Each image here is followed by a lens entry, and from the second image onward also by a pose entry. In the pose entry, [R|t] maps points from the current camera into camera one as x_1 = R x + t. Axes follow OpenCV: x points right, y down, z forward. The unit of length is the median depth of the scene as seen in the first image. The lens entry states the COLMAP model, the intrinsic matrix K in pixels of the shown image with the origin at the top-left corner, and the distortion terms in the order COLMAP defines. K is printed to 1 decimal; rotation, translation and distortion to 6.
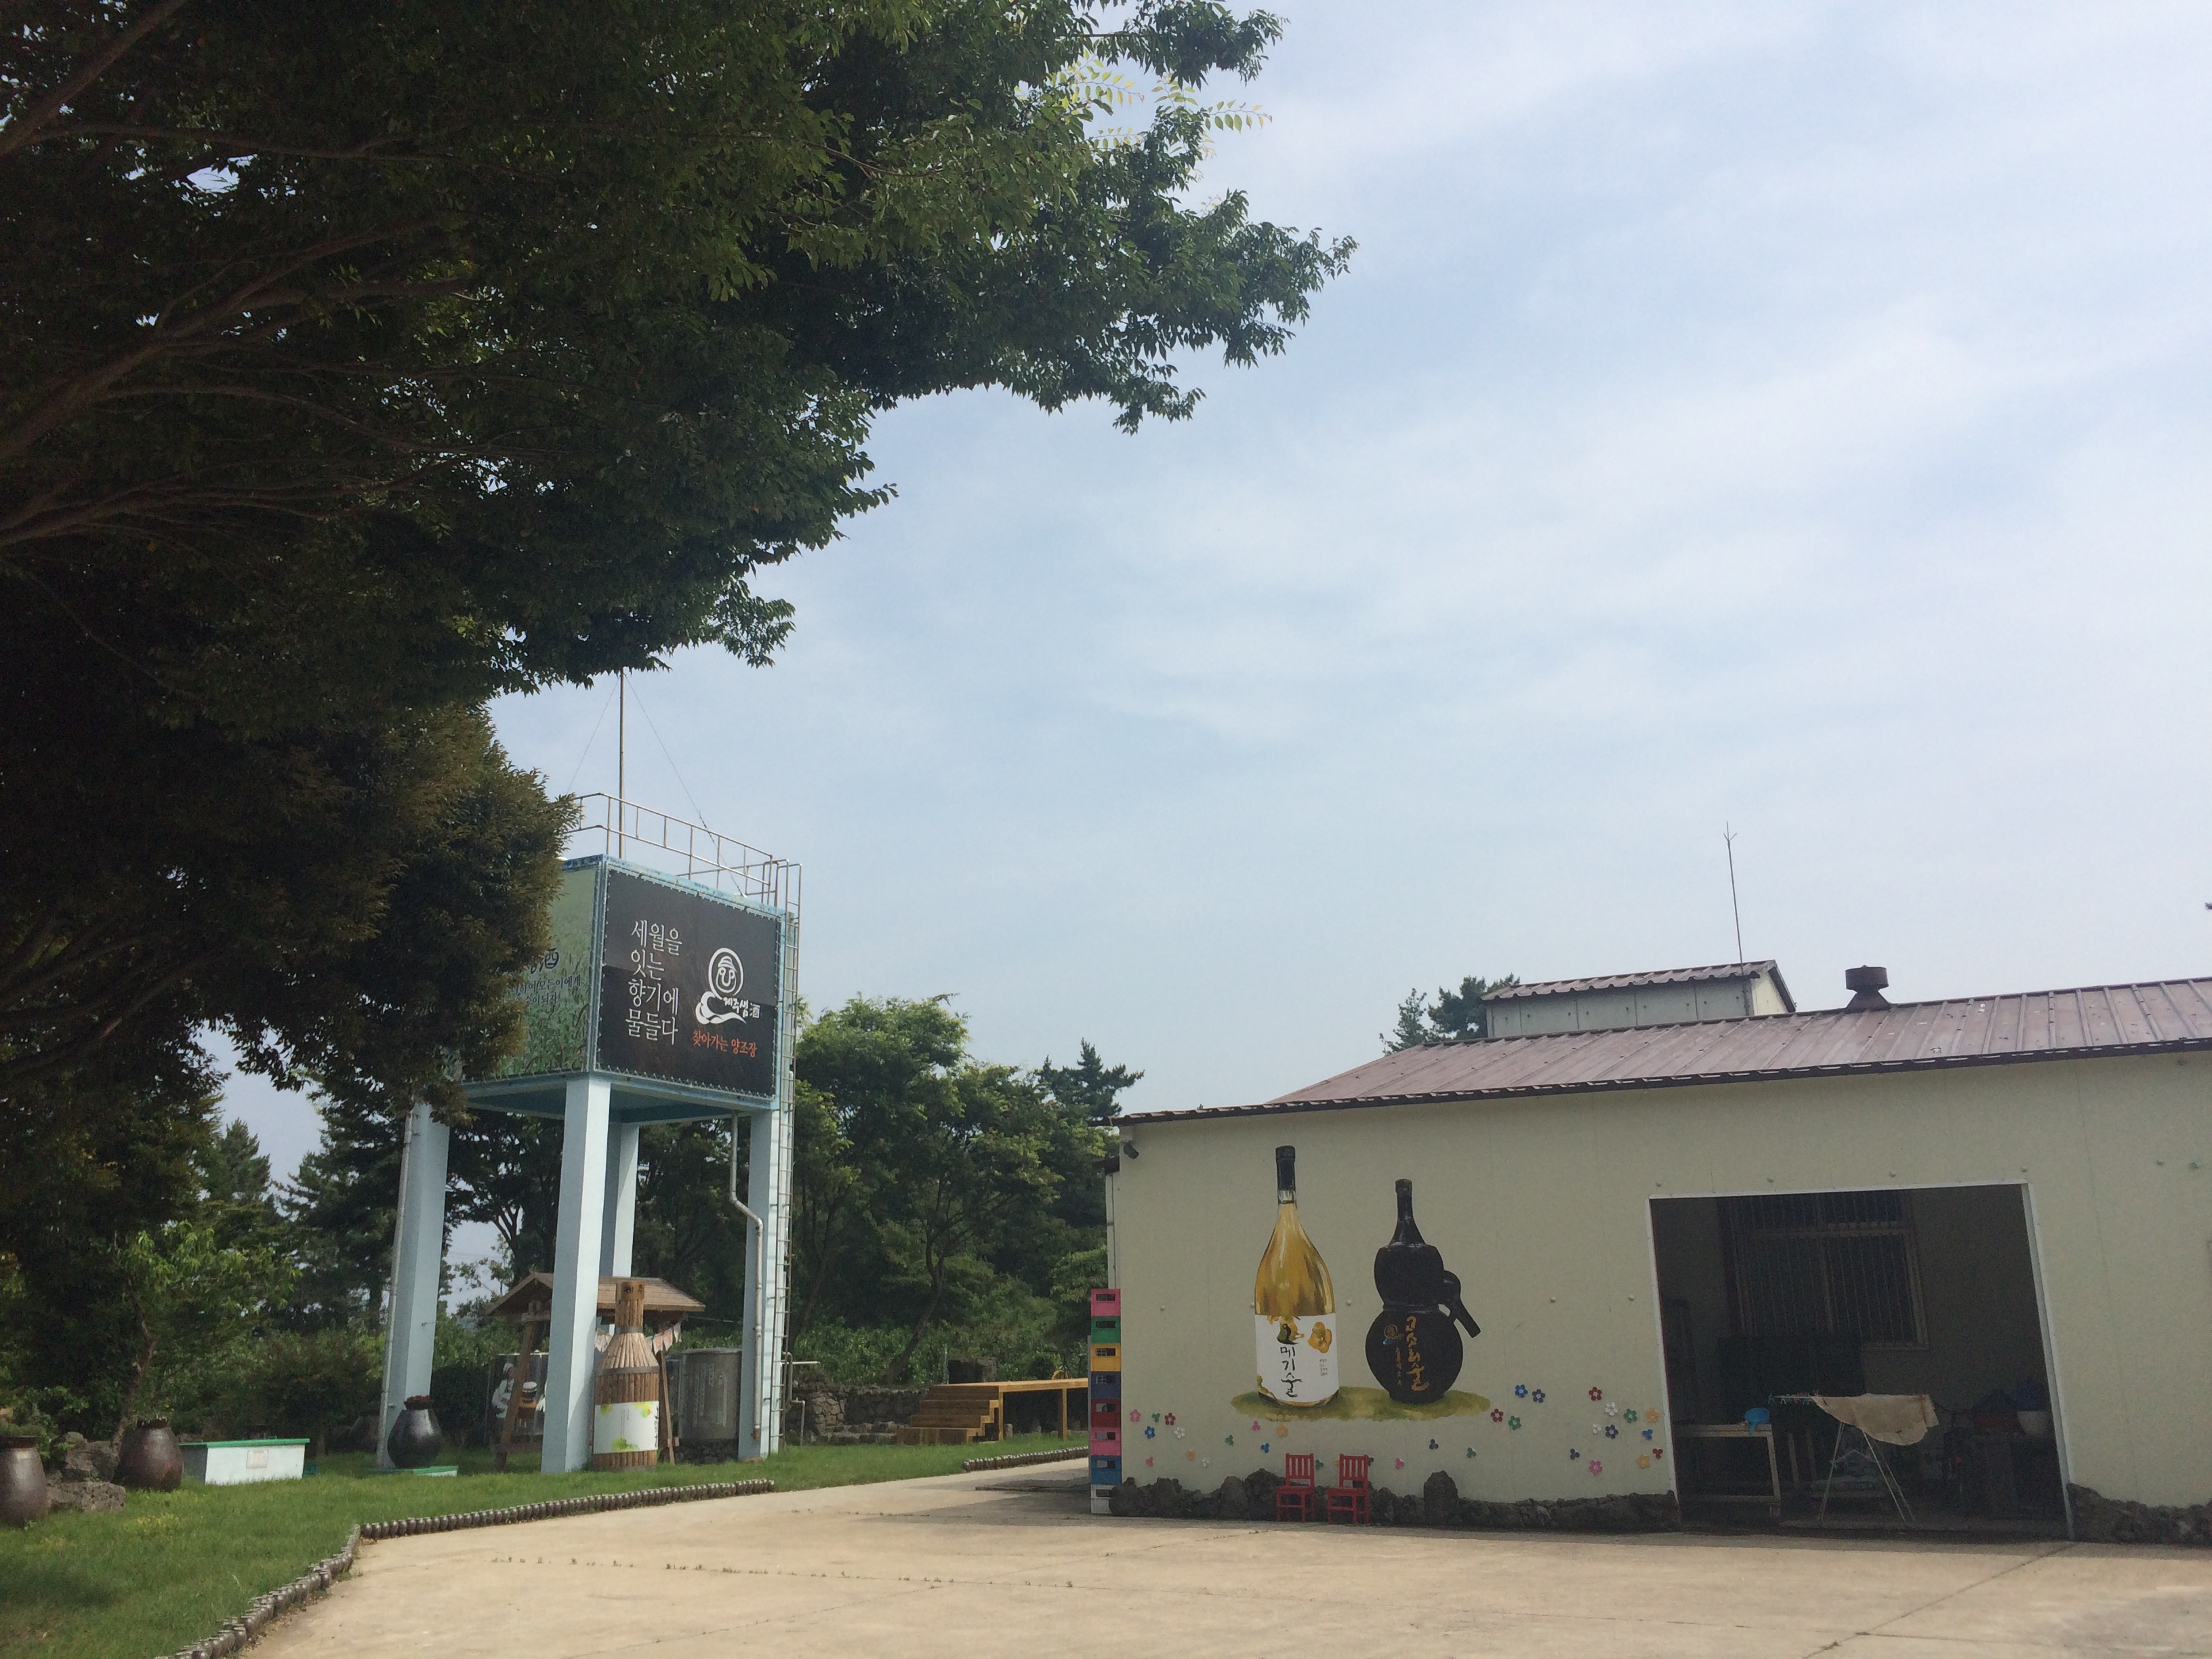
lens RADIAL K [[1939.4, 0, 1106.0], [0, 1939.4, 829.5], [0, 0, 1]] dist [0.117618, -0.203492]
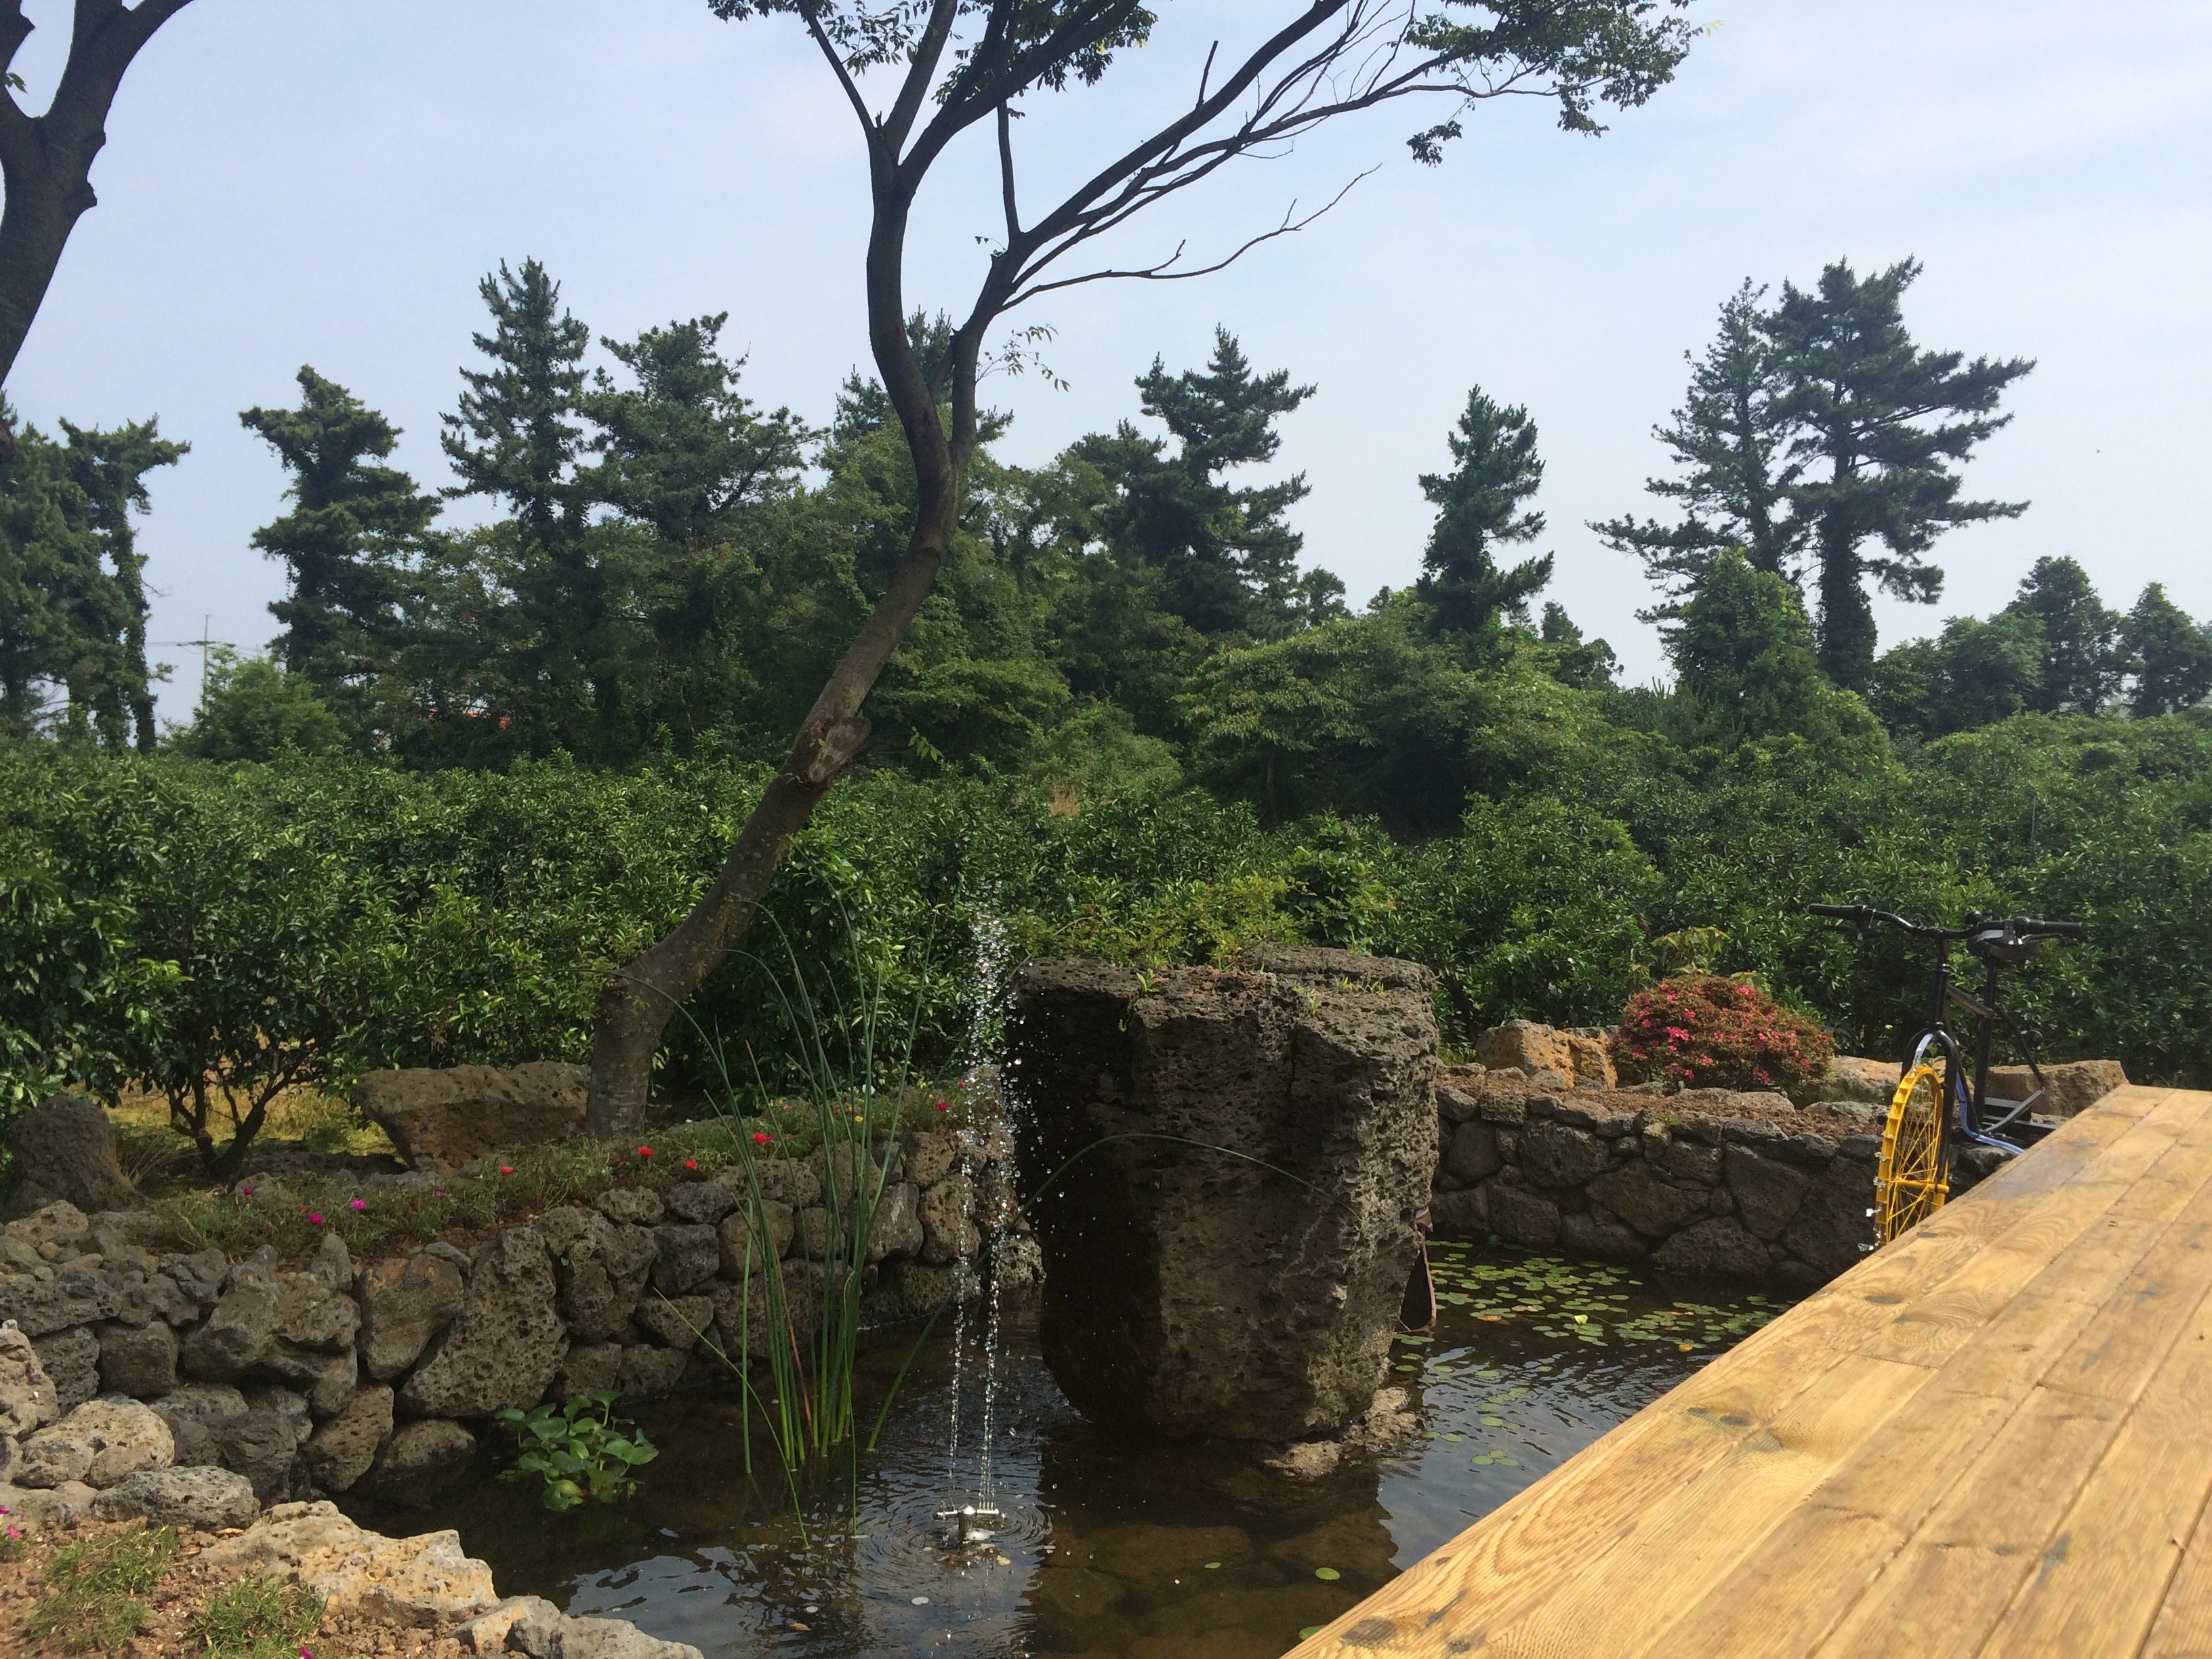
lens RADIAL K [[1939.4, 0, 1106.0], [0, 1939.4, 829.5], [0, 0, 1]] dist [0.117618, -0.203492]
pose [[0.999241, 0.034612, -0.017876, -0.034748], [-0.028633, 0.963705, 0.265430, 0.112996], [0.026415, -0.264717, 0.963964, 0.432071]]
